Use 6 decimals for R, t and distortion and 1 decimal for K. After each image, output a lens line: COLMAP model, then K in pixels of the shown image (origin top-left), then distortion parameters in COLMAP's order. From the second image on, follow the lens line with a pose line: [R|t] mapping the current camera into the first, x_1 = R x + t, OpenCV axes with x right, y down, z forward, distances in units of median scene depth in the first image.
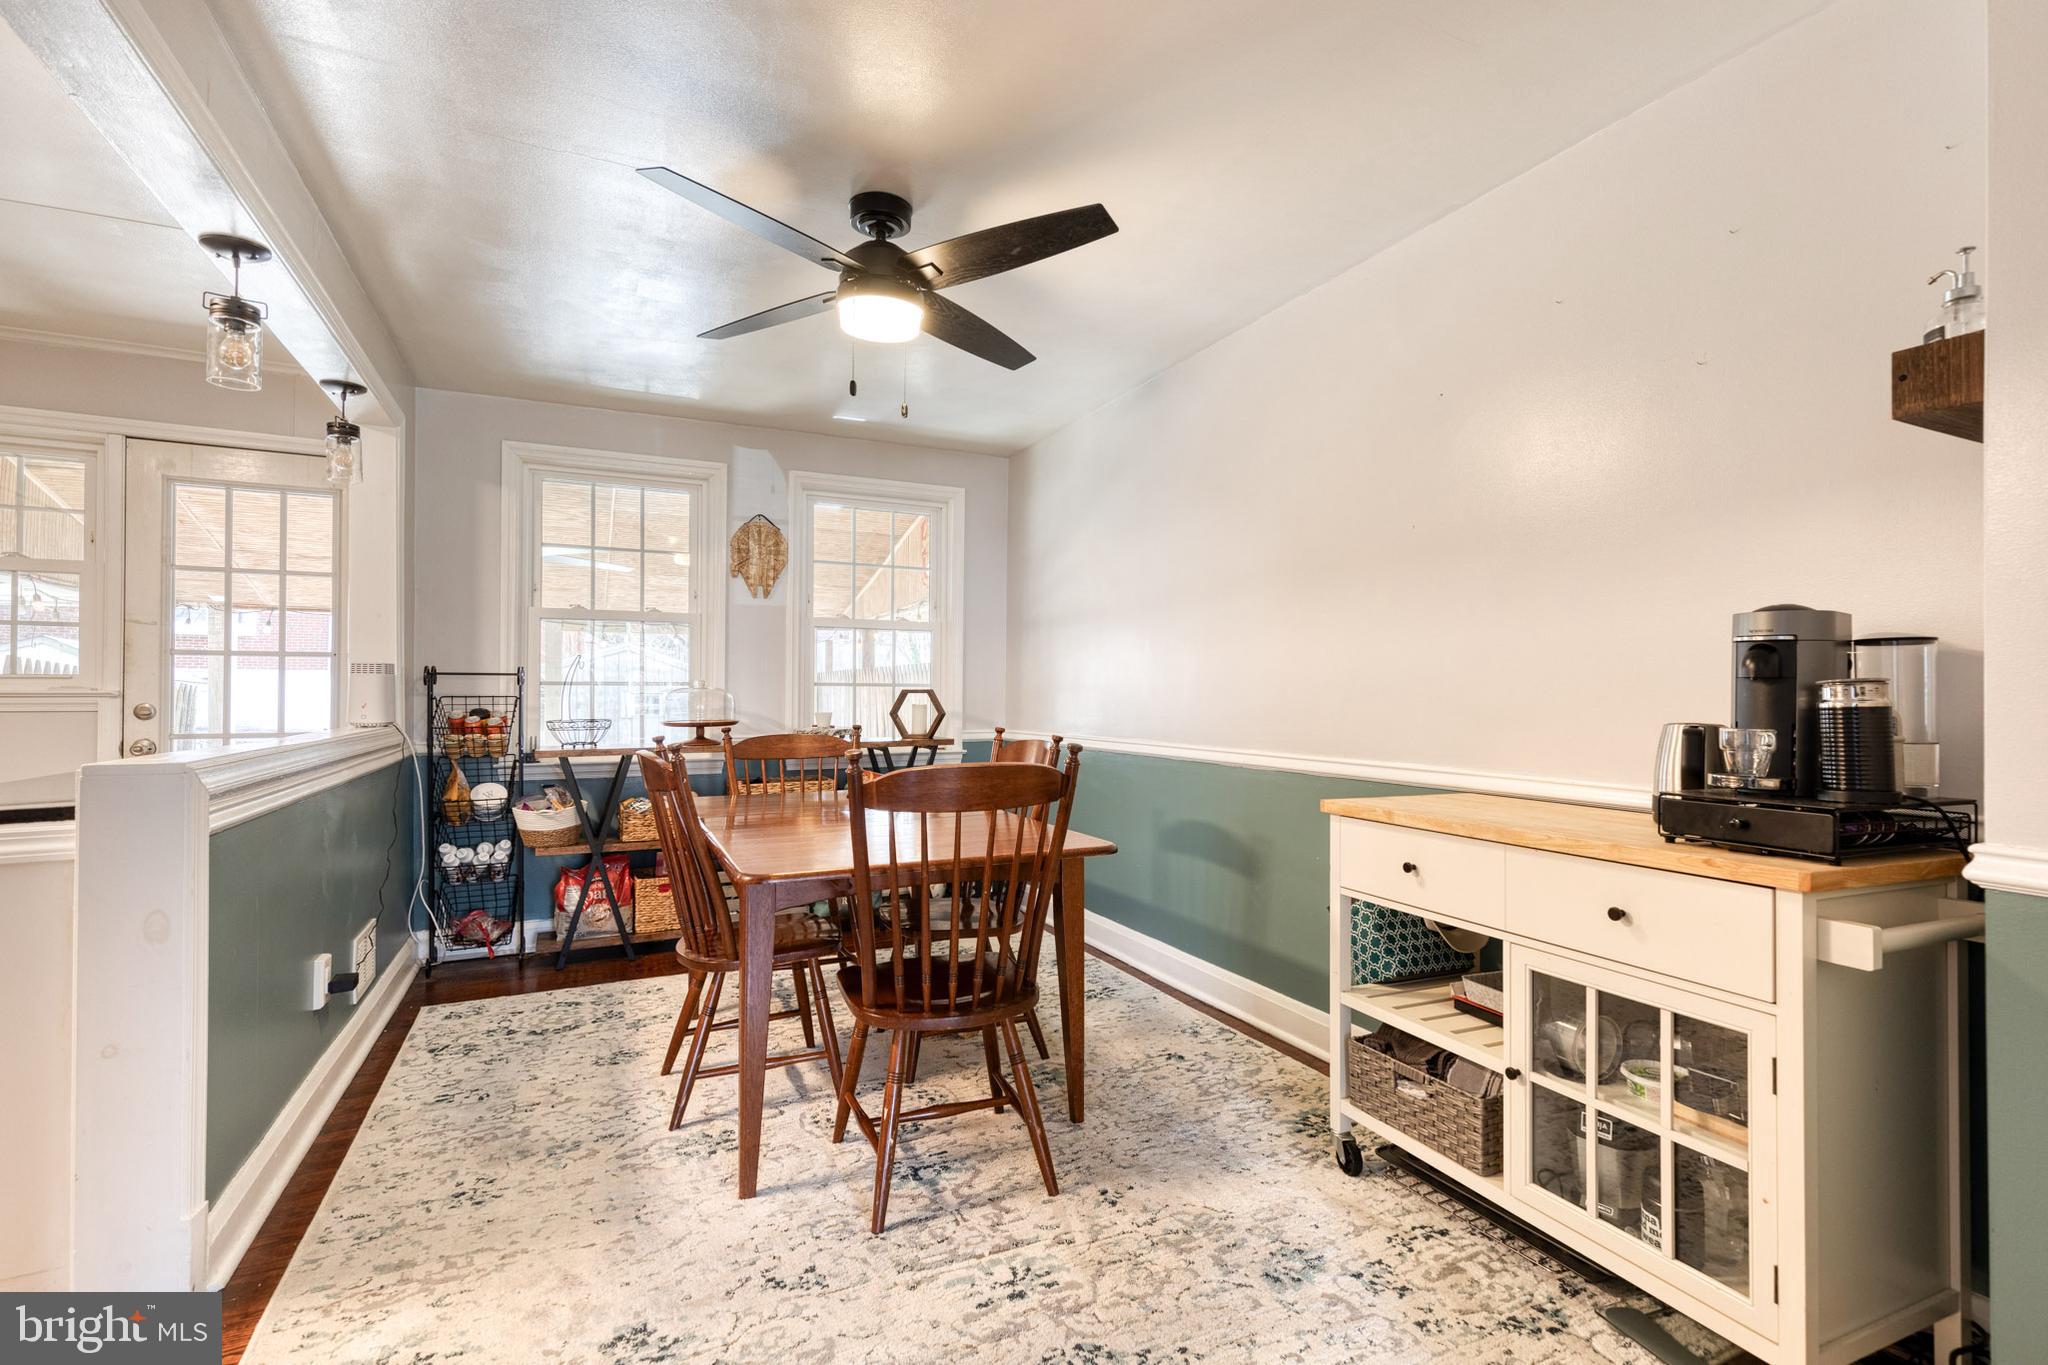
lens RADIAL K [[933.5, 0, 1038.0], [0, 933.5, 683.5], [0, 0, 1]] dist [0.012703, -0.001136]
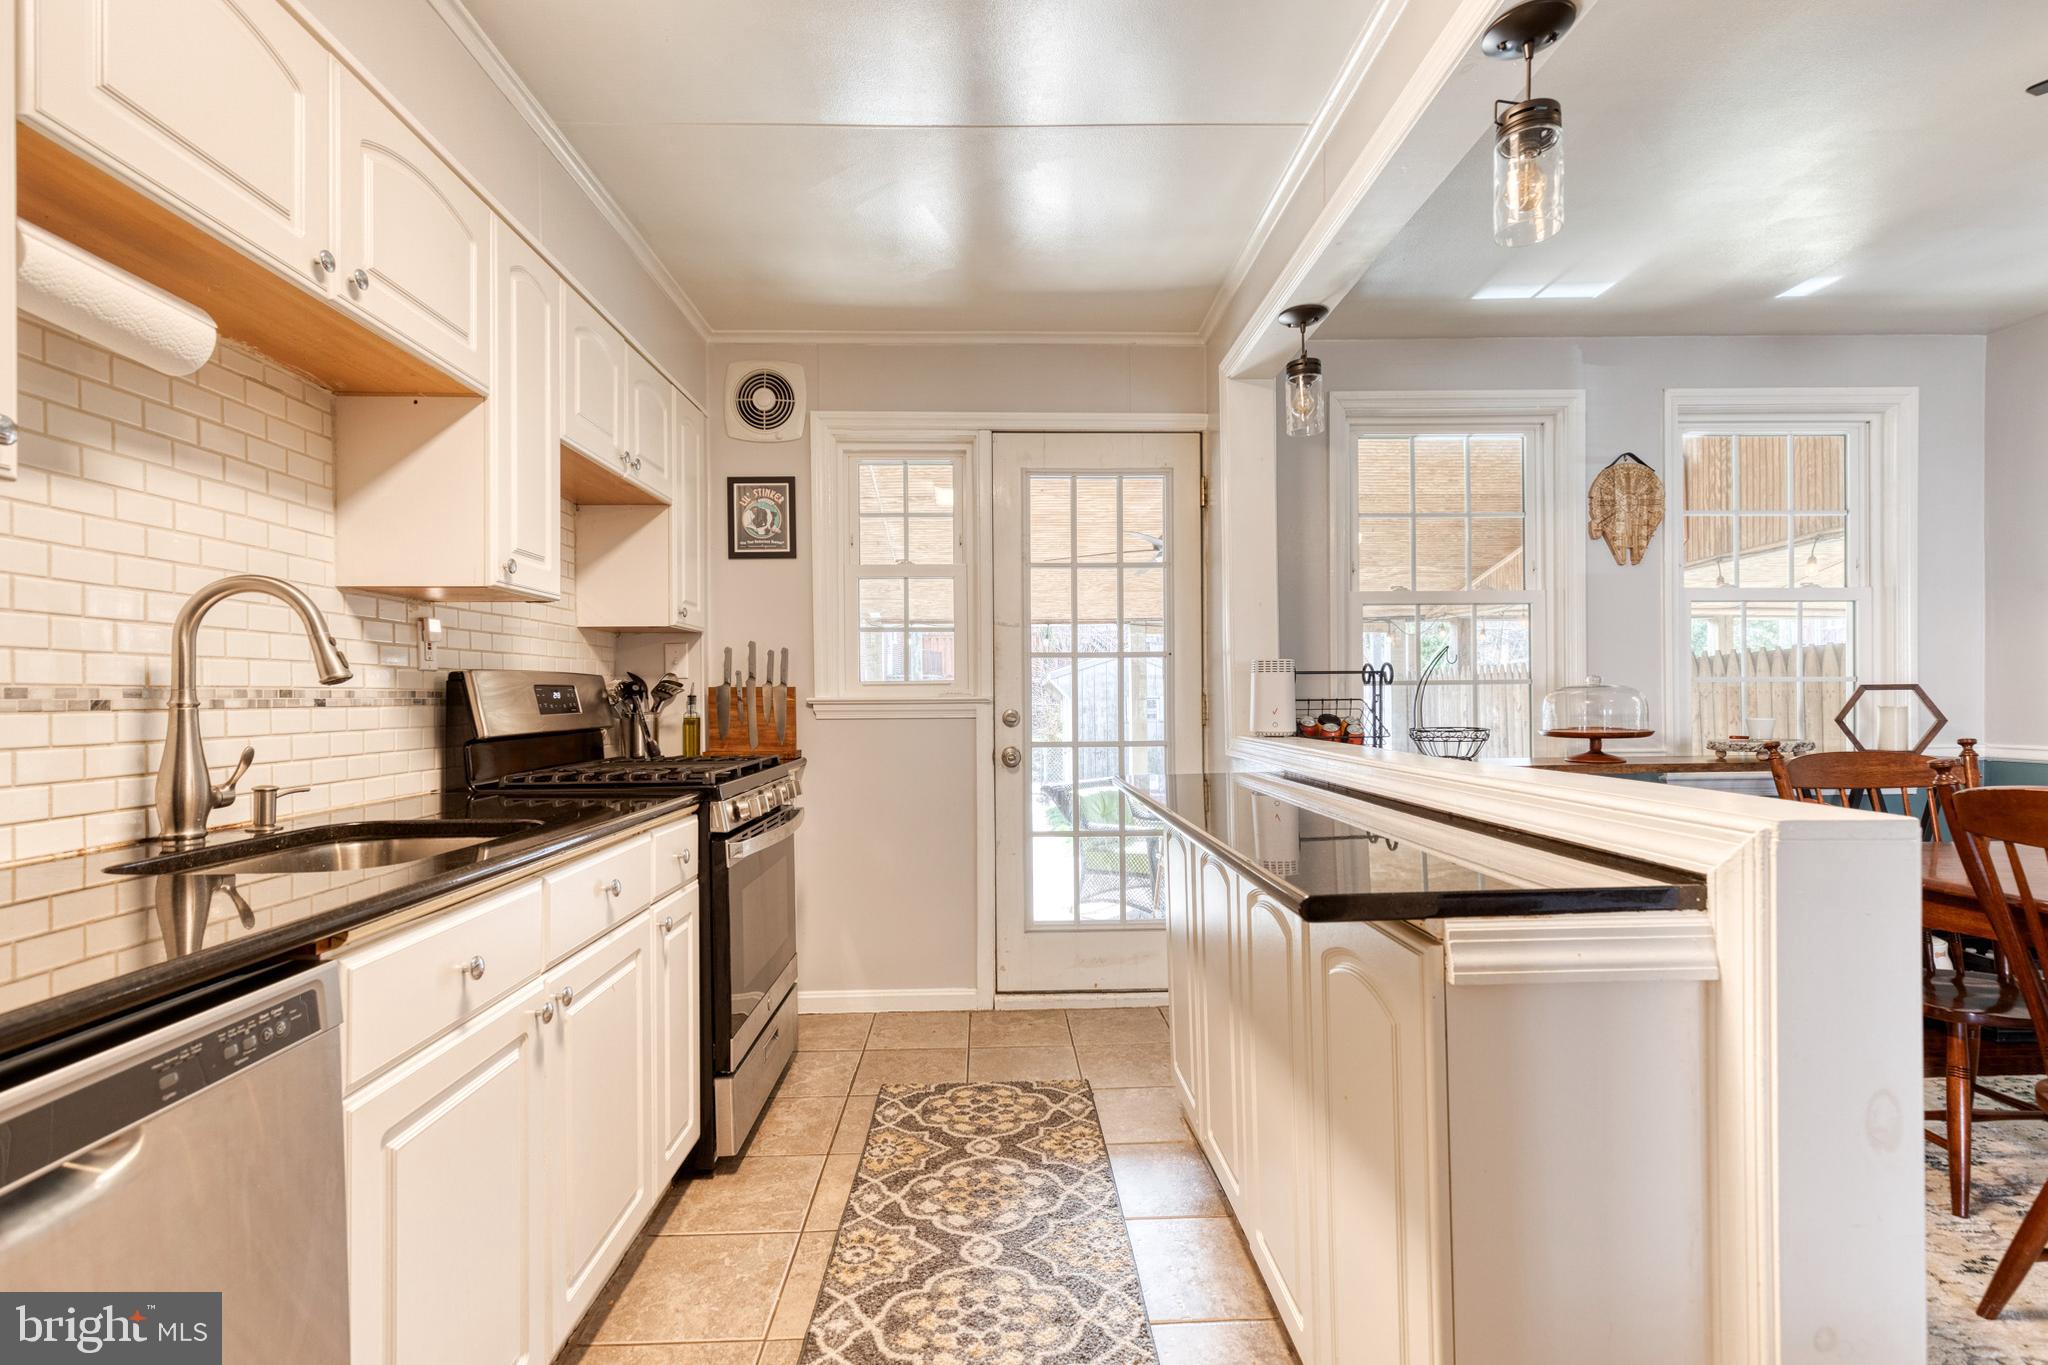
lens RADIAL K [[940.5, 0, 1013.9], [0, 940.5, 695.6], [0, 0, 1]] dist [0.008507, -0.001673]
pose [[0.906788, -0.010791, -0.421449, -0.798205], [0.014952, 0.999867, 0.006569, 0.000544], [0.421322, -0.012258, 0.906828, 0.206971]]
